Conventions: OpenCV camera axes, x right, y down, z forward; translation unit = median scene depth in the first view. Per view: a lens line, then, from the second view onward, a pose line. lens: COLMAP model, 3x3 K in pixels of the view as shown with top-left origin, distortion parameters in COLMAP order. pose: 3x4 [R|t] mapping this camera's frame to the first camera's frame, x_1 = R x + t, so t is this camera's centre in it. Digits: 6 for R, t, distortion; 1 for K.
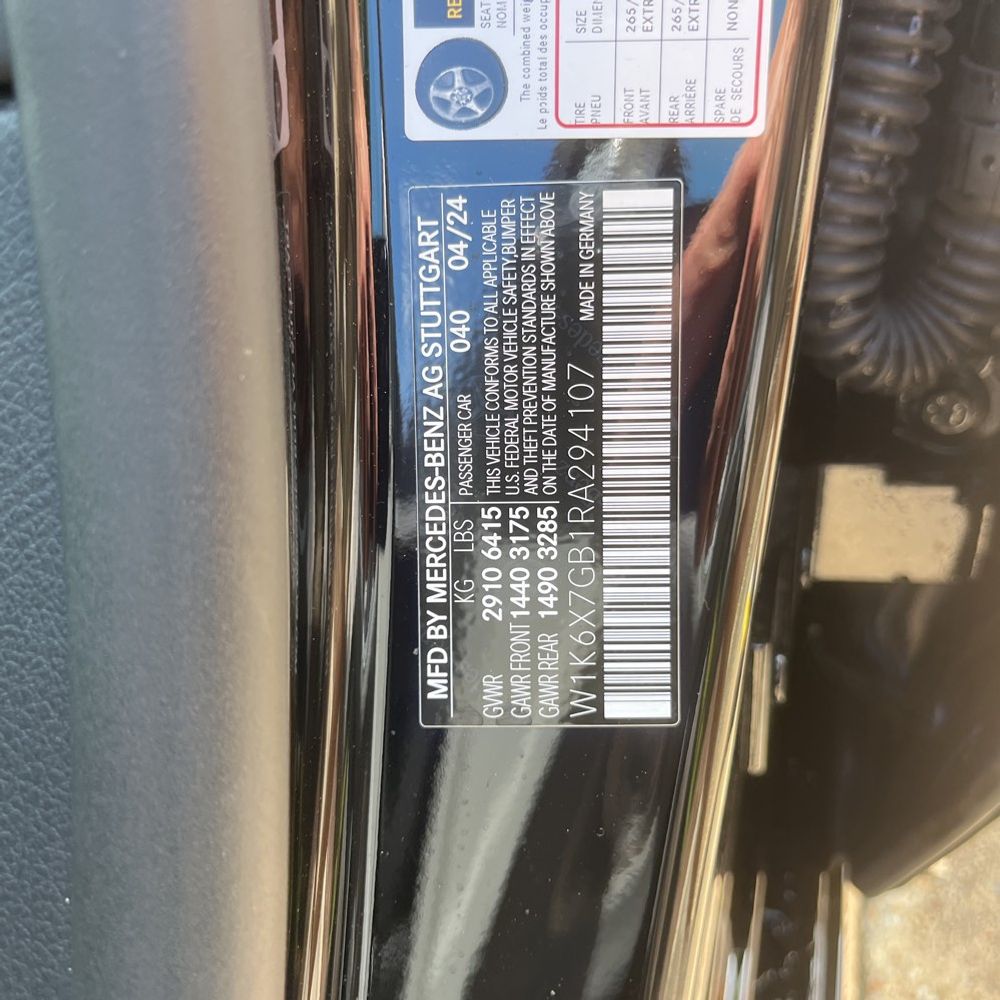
lens RADIAL K [[1016.5, 0, 499.3], [0, 1016.5, 499.5], [0, 0, 1]] dist [0.005399, 0.000000]
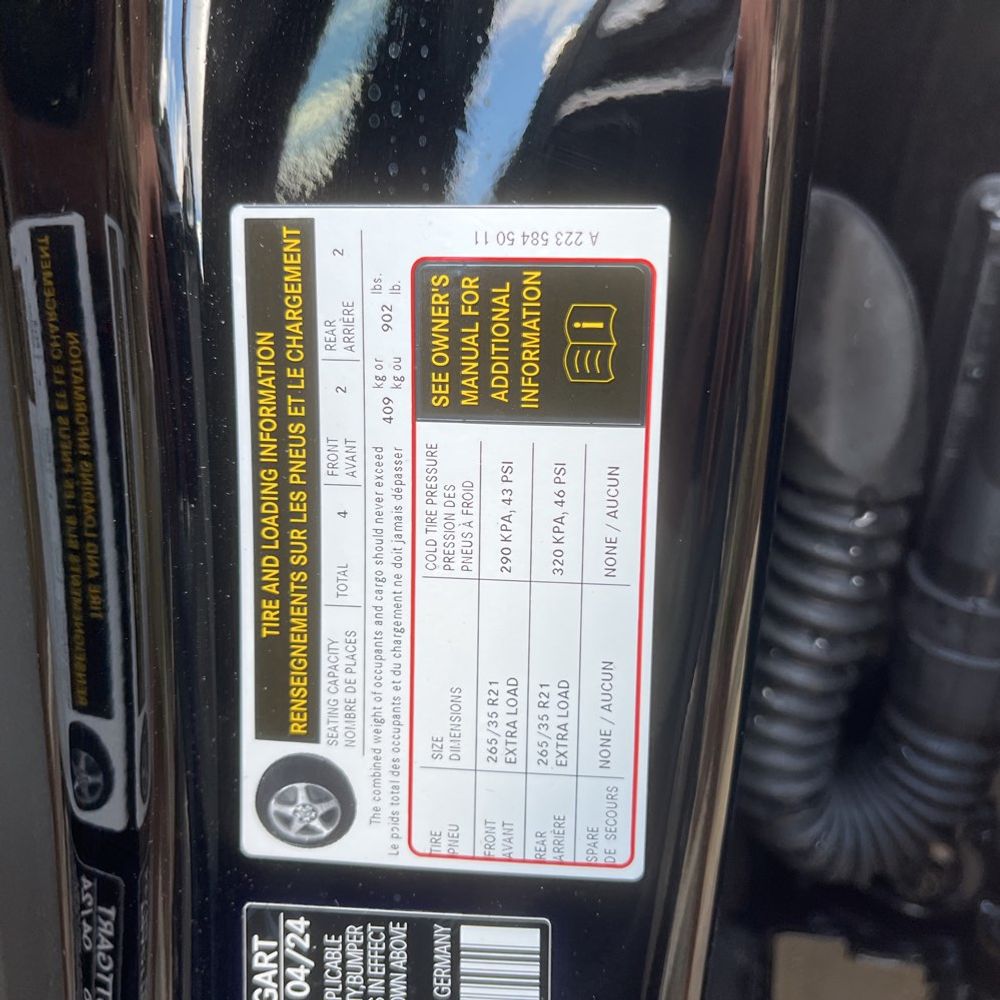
lens RADIAL K [[1016.5, 0, 500.9], [0, 1016.5, 500.7], [0, 0, 1]] dist [0.005399, 0.000000]
pose [[0.999285, 0.025911, -0.027540, 0.152084], [-0.028434, 0.995017, -0.095563, -0.589540], [0.024927, 0.096278, 0.995042, 0.090061]]
